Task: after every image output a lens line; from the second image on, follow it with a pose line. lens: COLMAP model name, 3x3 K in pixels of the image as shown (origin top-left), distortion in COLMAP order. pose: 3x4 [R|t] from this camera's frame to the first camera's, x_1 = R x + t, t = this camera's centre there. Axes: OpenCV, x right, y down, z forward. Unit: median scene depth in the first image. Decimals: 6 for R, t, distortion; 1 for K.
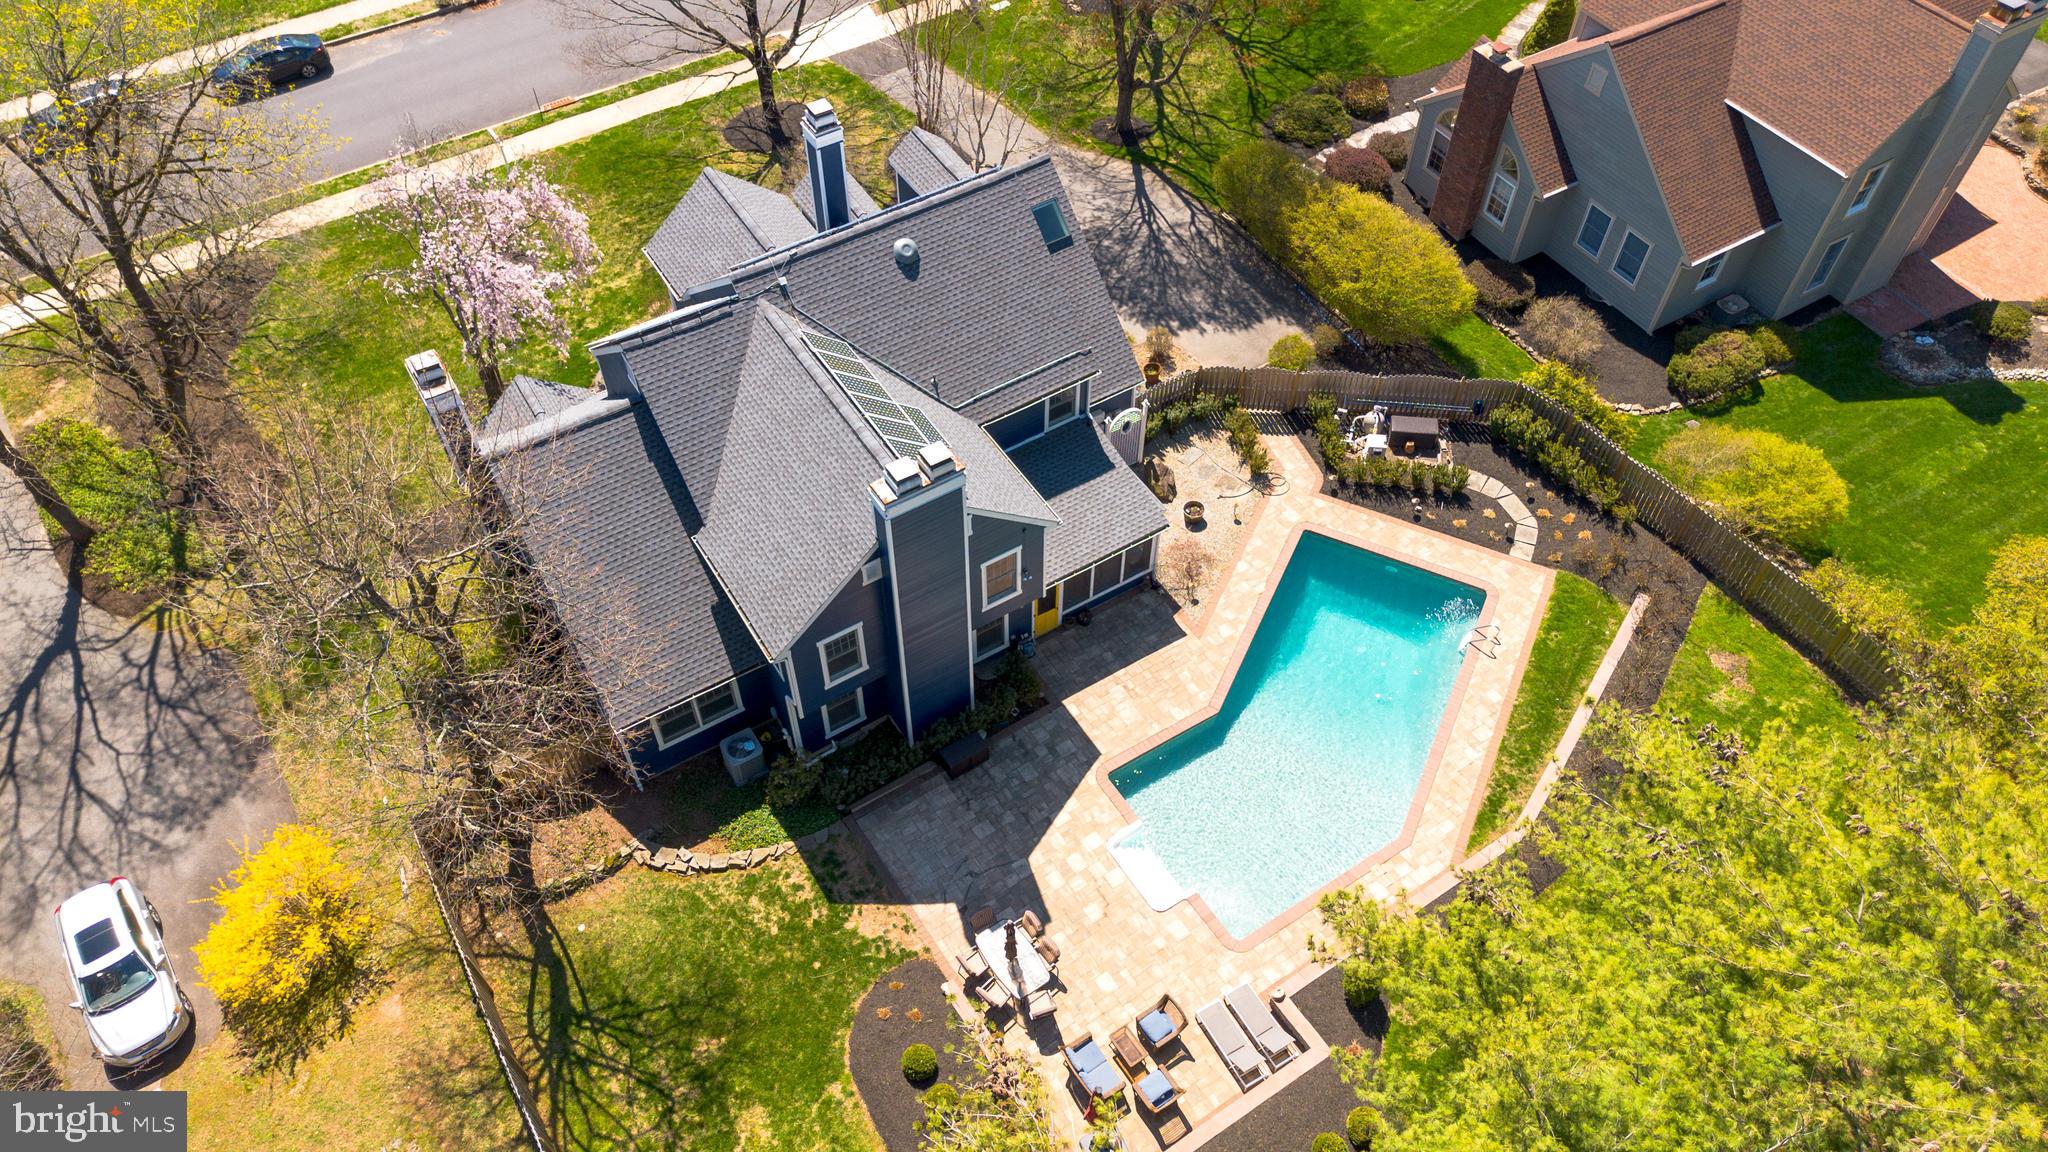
lens RADIAL K [[1447.4, 0, 1019.6], [0, 1447.4, 570.0], [0, 0, 1]] dist [0.089076, -0.097993]
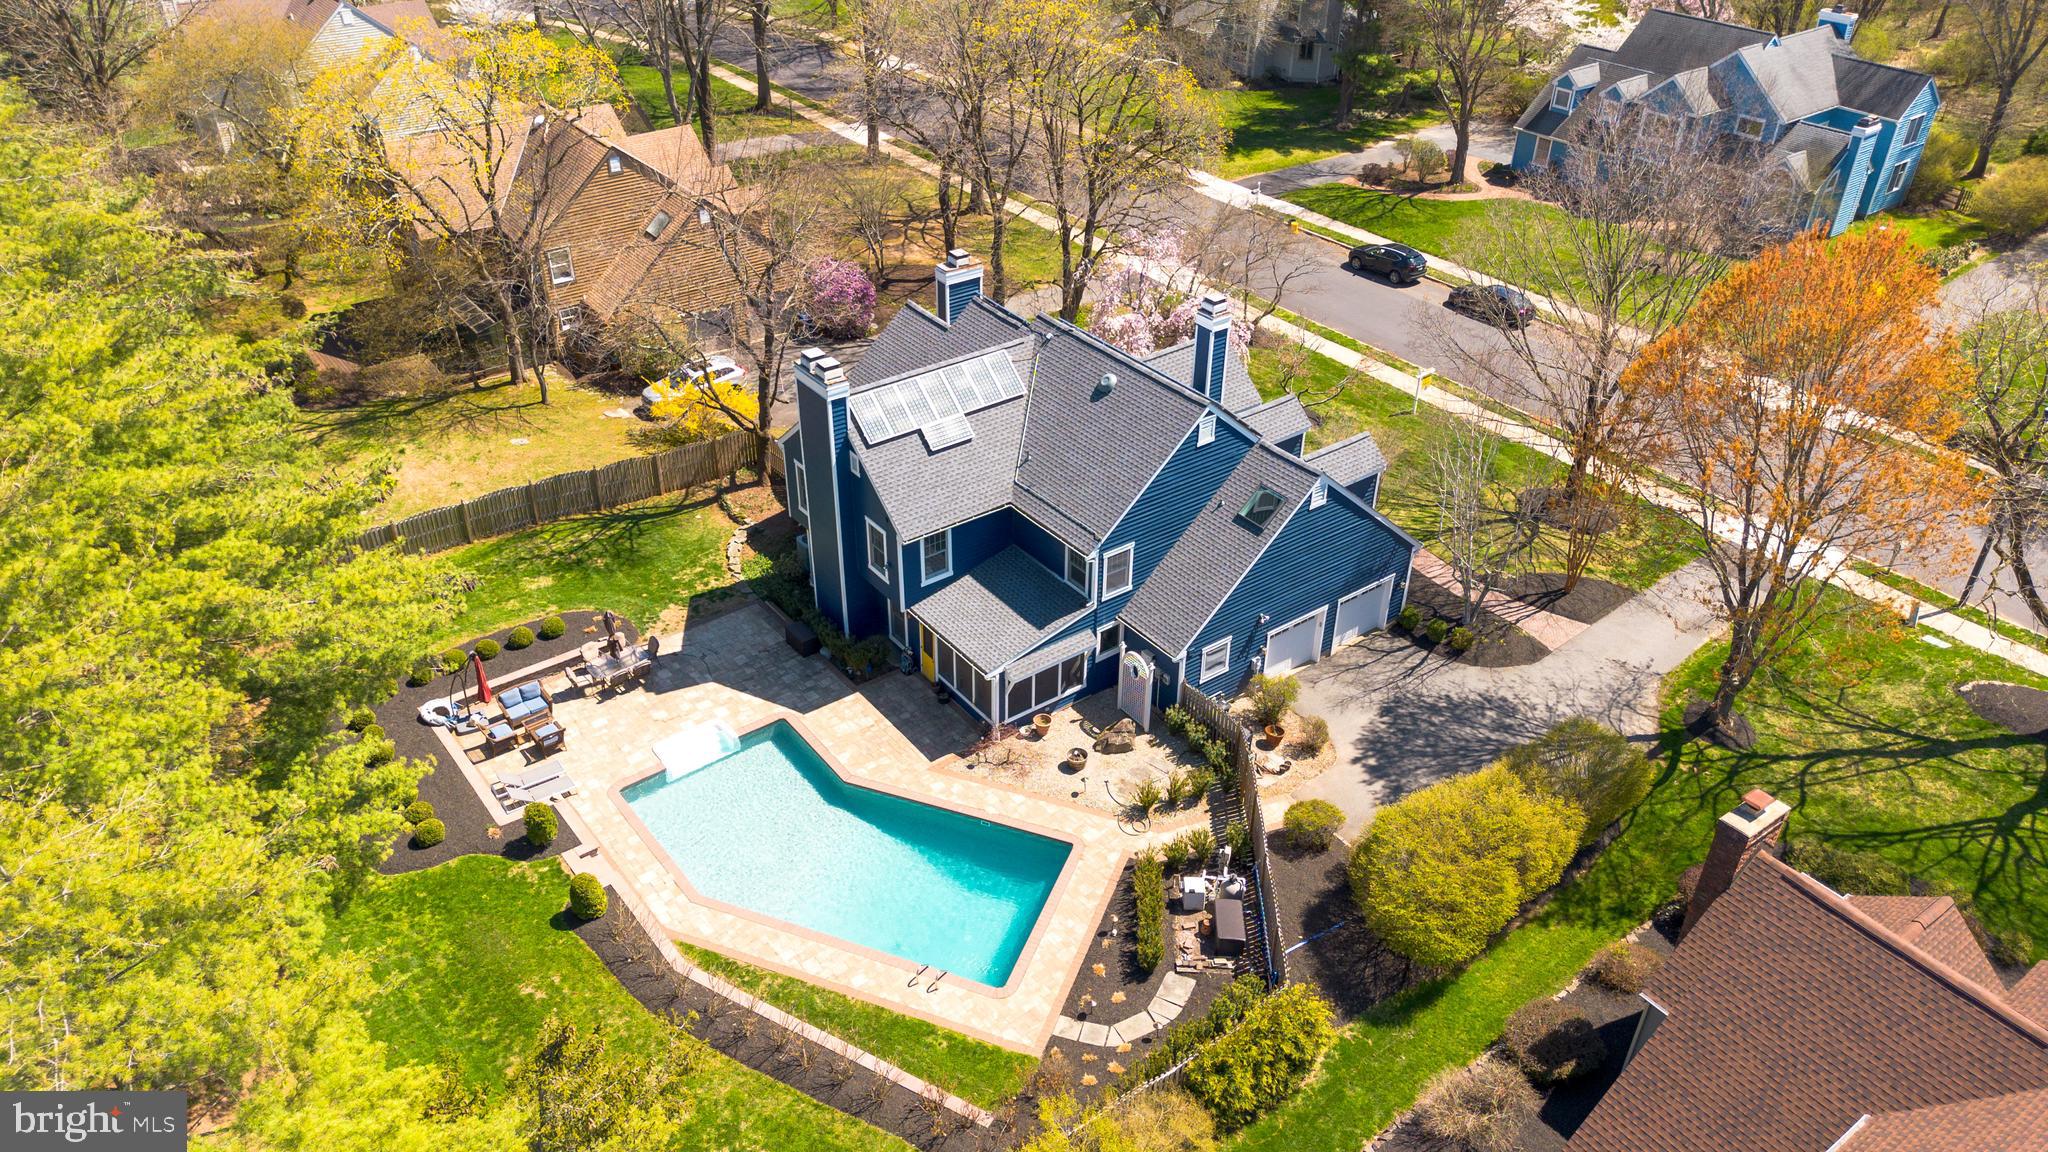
lens RADIAL K [[1431.9, 0, 1019.0], [0, 1431.9, 579.0], [0, 0, 1]] dist [0.153452, -0.331321]
pose [[0.079028, 0.556035, -0.827394, 0.967746], [-0.779229, 0.552111, 0.296608, -0.414011], [0.621737, 0.621288, 0.476910, 0.470650]]
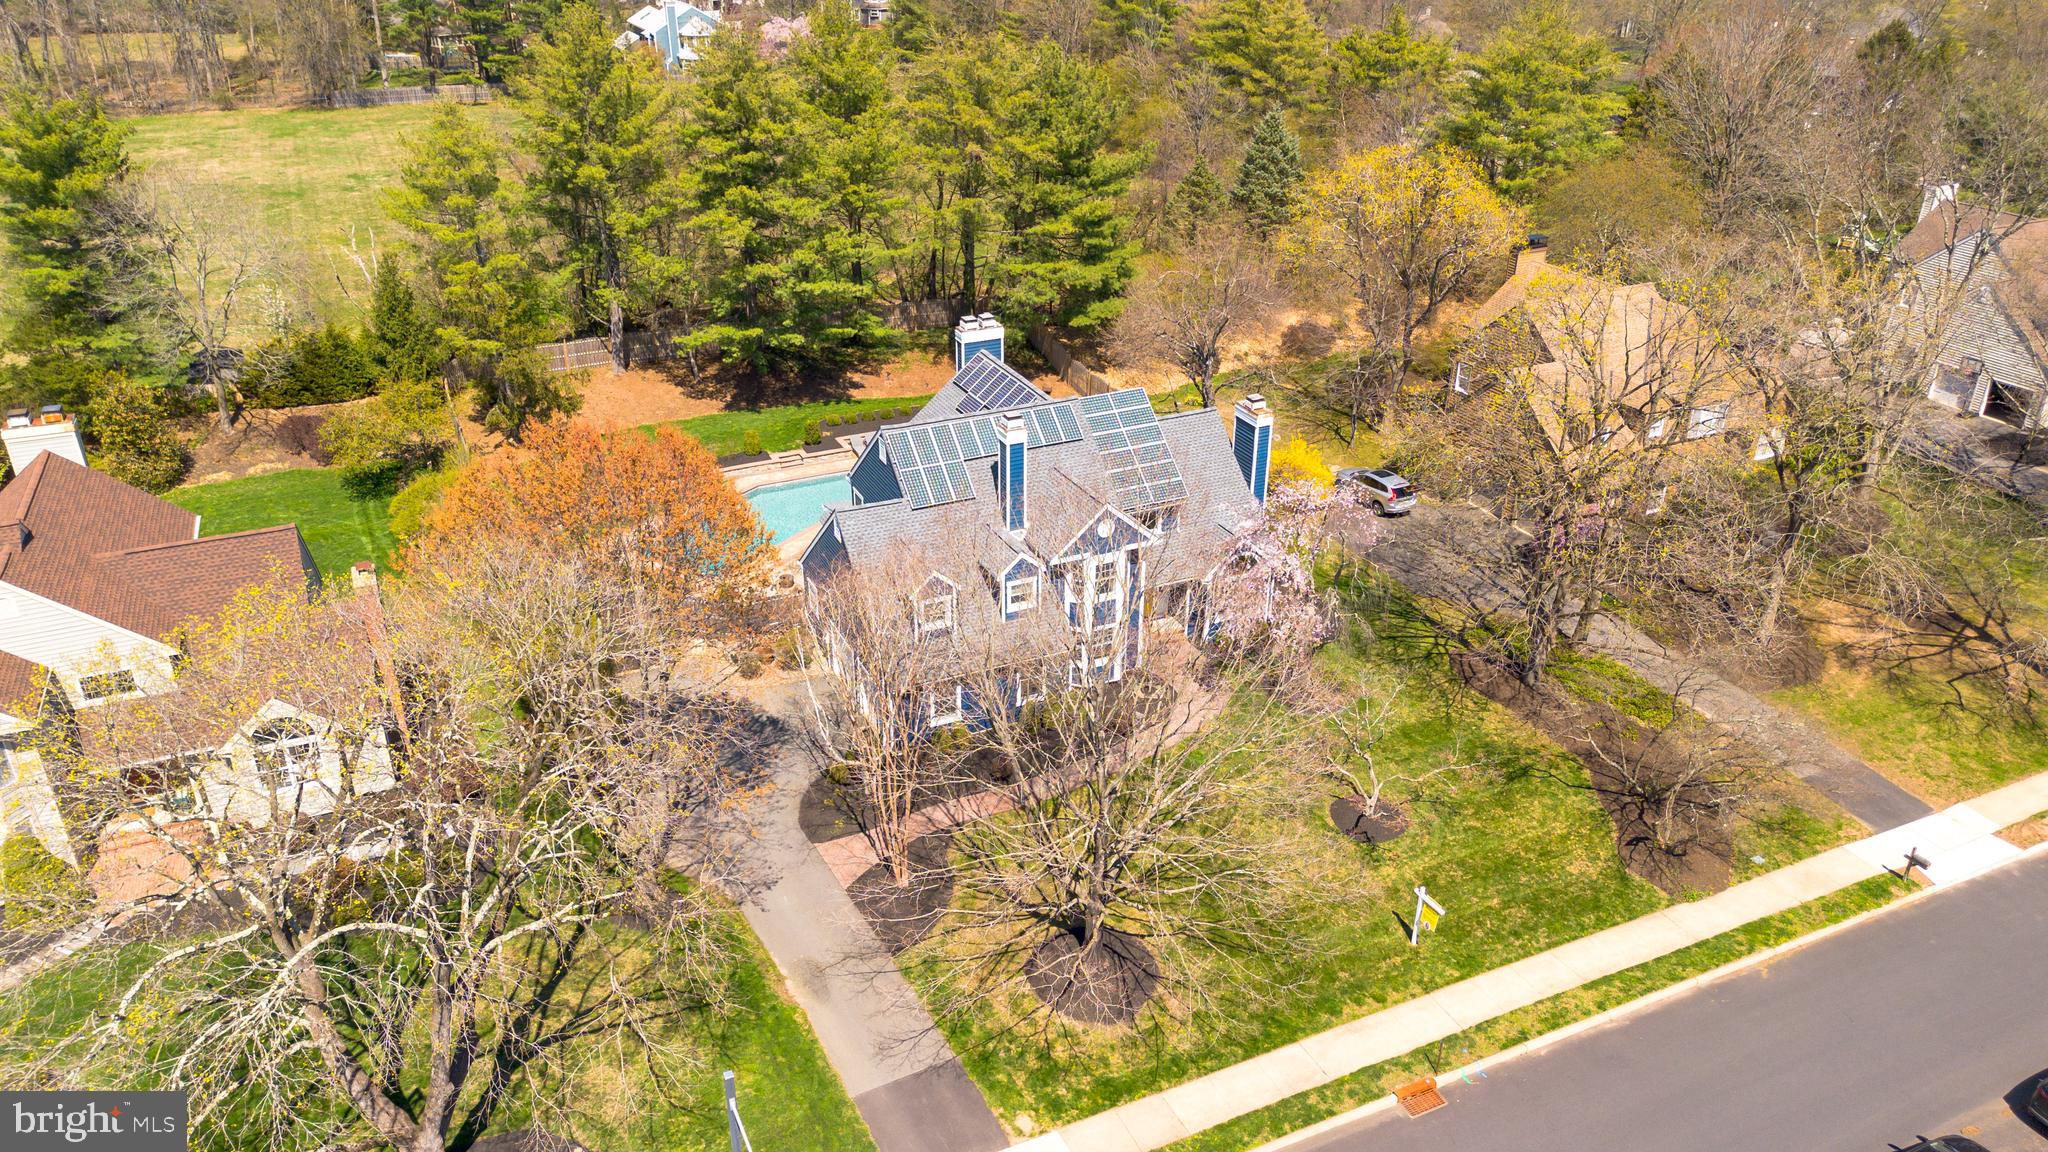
lens RADIAL K [[1450.9, 0, 1029.5], [0, 1450.9, 567.0], [0, 0, 1]] dist [0.085379, -0.096825]
pose [[-0.993055, -0.055531, 0.103720, -0.300808], [0.089171, 0.219833, 0.971454, -1.591965], [-0.076747, 0.973956, -0.213354, 1.420188]]
